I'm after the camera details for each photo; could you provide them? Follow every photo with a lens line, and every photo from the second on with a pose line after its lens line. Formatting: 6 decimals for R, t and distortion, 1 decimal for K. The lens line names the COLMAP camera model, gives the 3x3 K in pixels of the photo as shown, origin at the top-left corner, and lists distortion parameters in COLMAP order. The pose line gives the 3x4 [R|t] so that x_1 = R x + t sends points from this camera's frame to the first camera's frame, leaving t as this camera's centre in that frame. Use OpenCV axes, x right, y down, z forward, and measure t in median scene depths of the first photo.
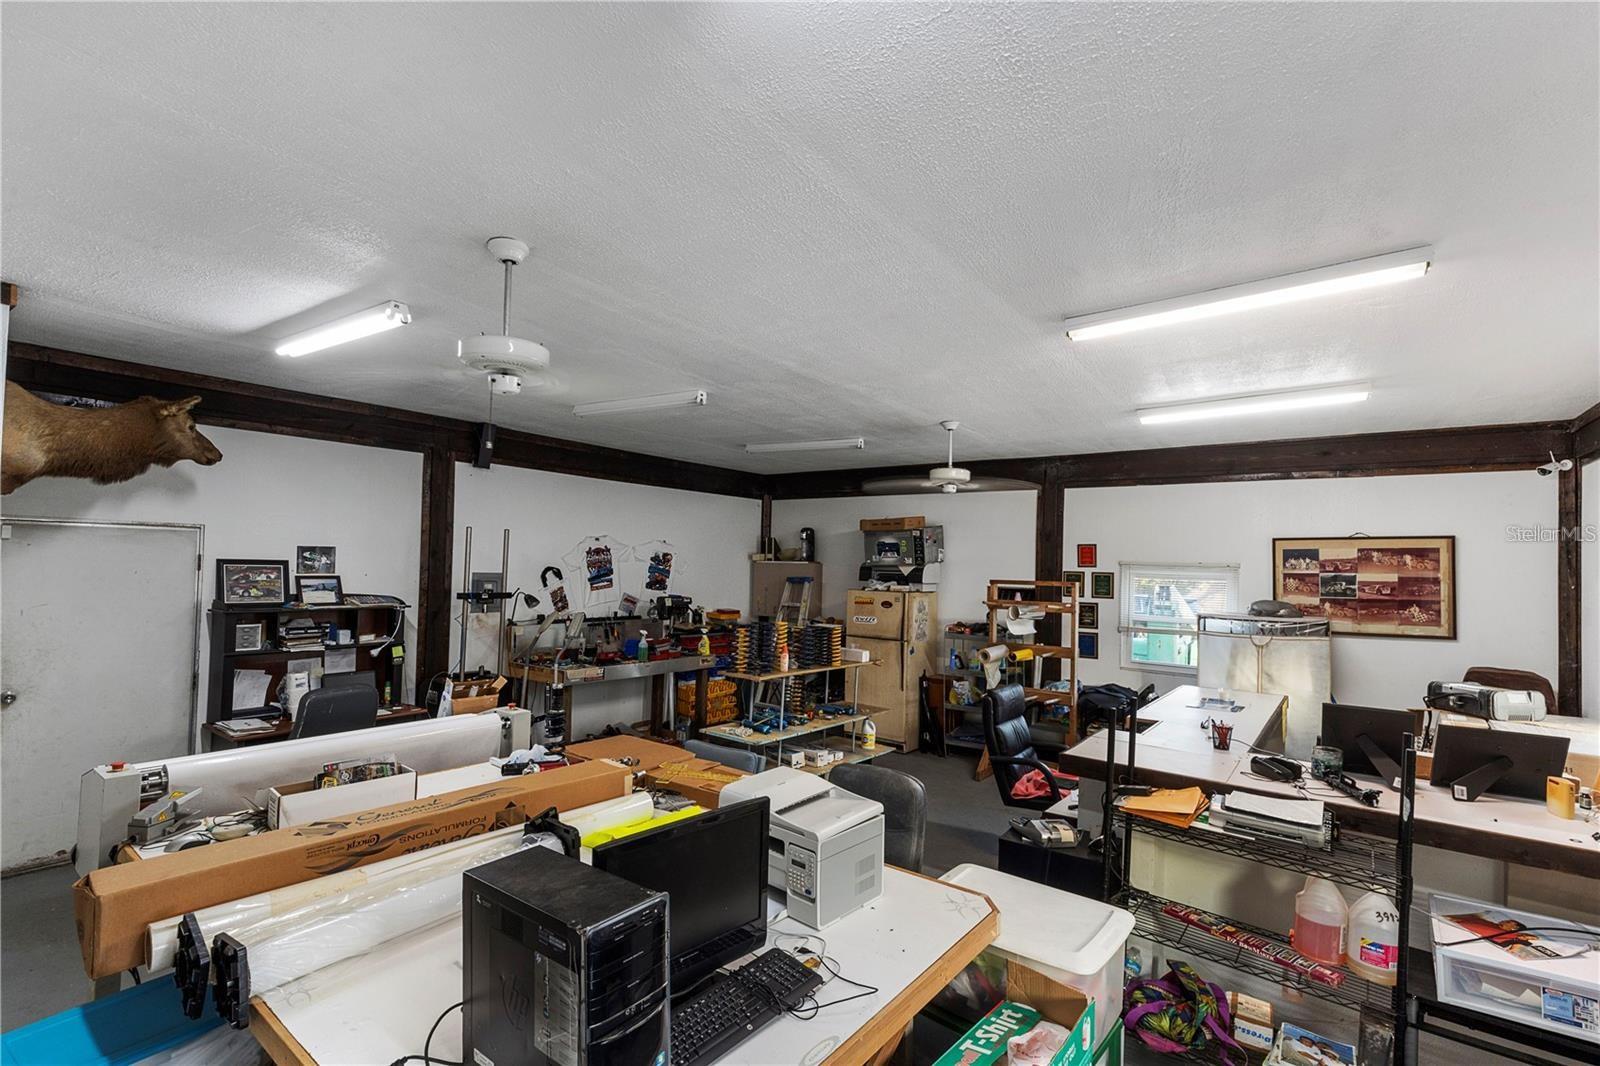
lens RADIAL K [[729.4, 0, 803.4], [0, 729.4, 530.0], [0, 0, 1]] dist [0.004494, 0.000331]
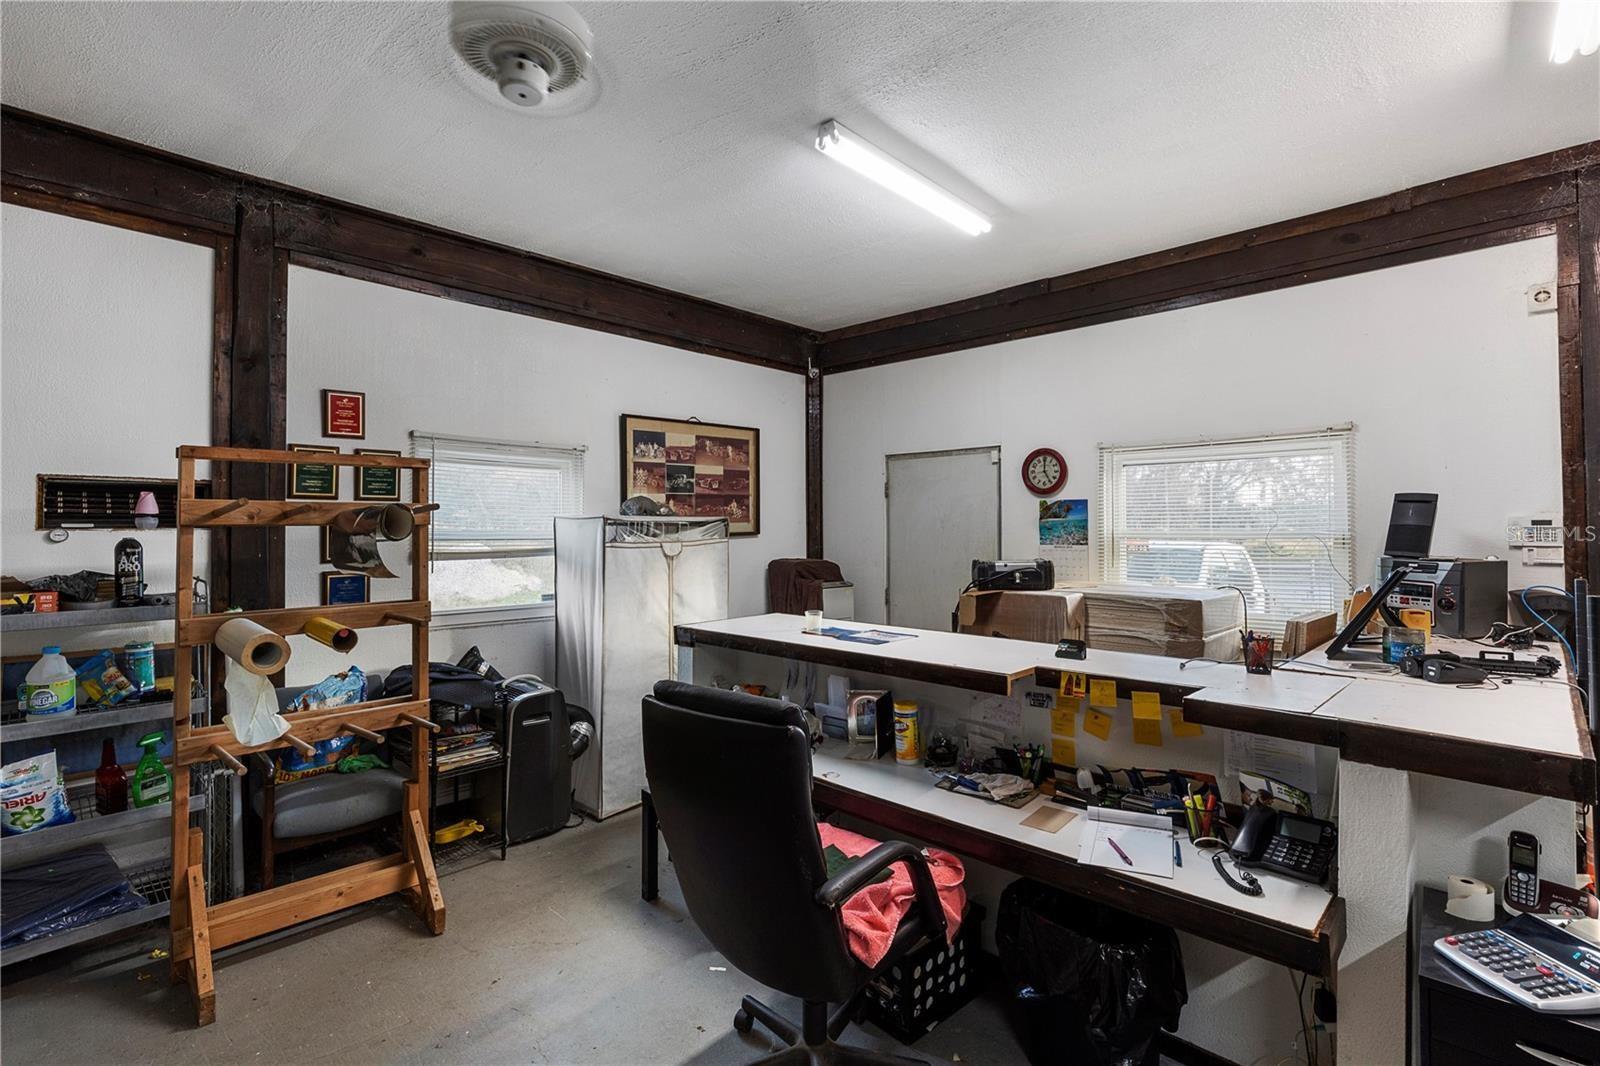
lens RADIAL K [[738.5, 0, 798.4], [0, 738.5, 515.0], [0, 0, 1]] dist [0.002399, 0.000031]
pose [[0.129984, -0.012337, 0.991439, -0.073359], [-0.044321, 0.998851, 0.018240, 0.092586], [-0.990525, -0.046312, 0.129288, 0.733777]]
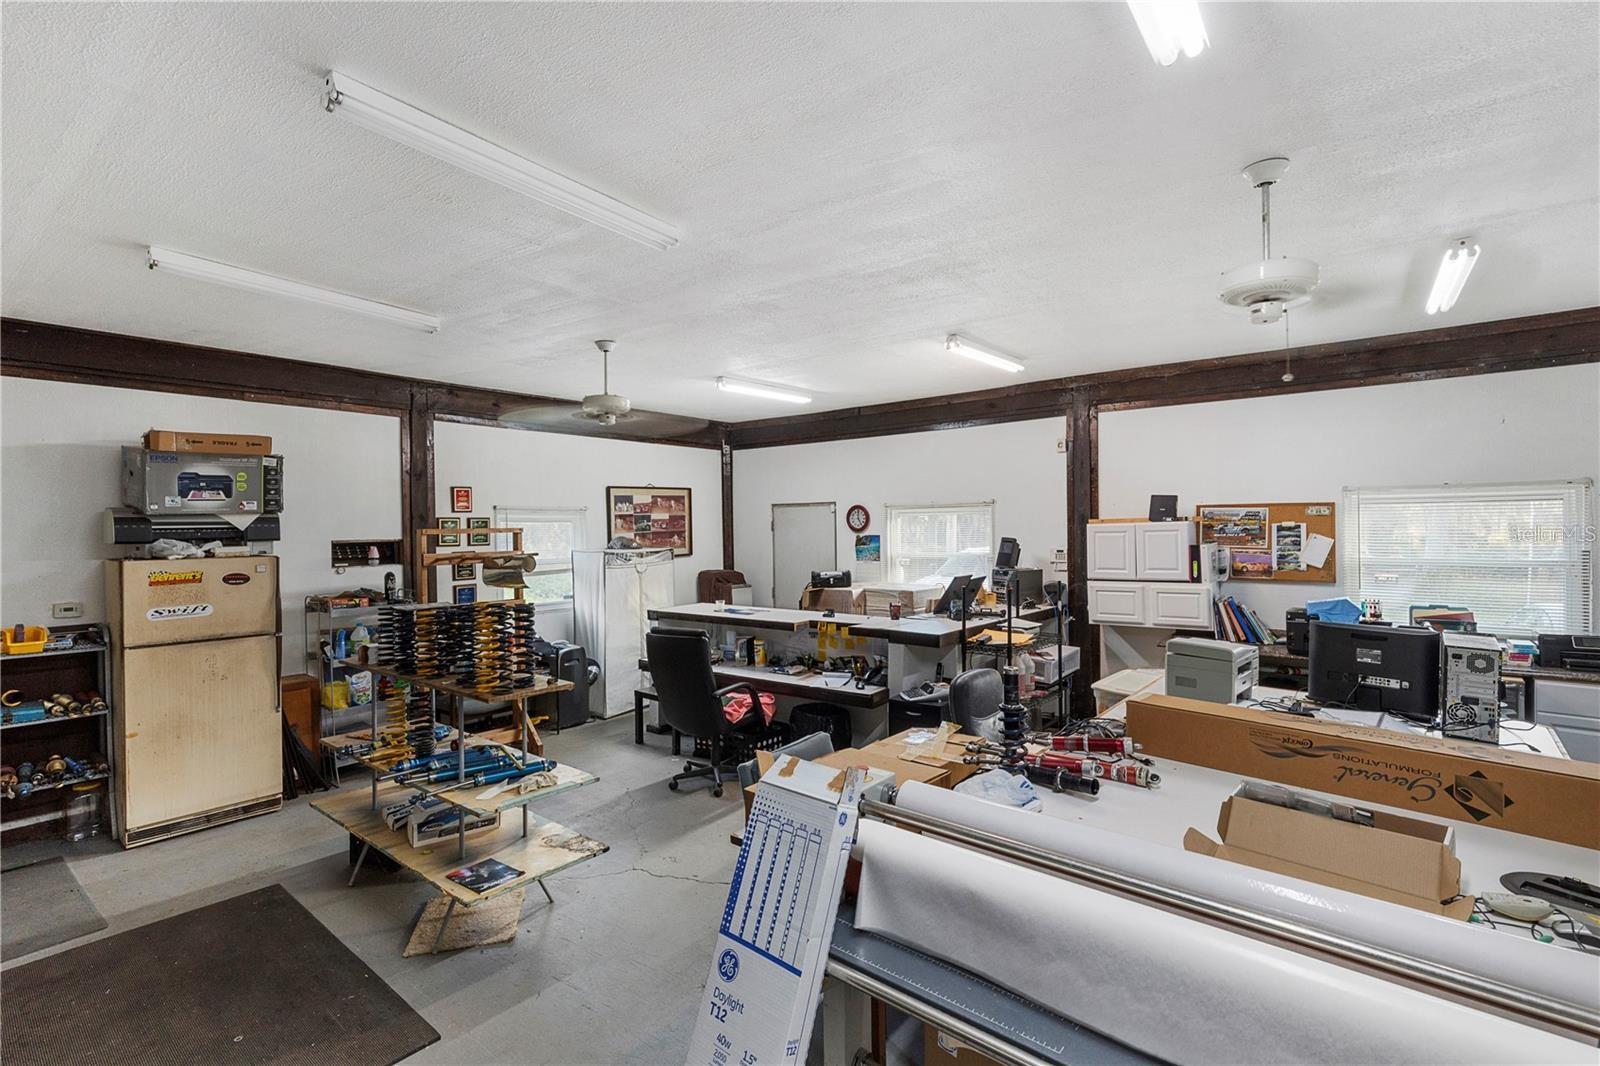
lens RADIAL K [[729.4, 0, 803.4], [0, 729.4, 530.0], [0, 0, 1]] dist [0.004494, 0.000331]
pose [[0.034067, -0.033867, 0.998846, -0.571820], [-0.034648, 0.998785, 0.035047, 0.030857], [-0.998819, -0.035802, 0.032852, 0.639994]]
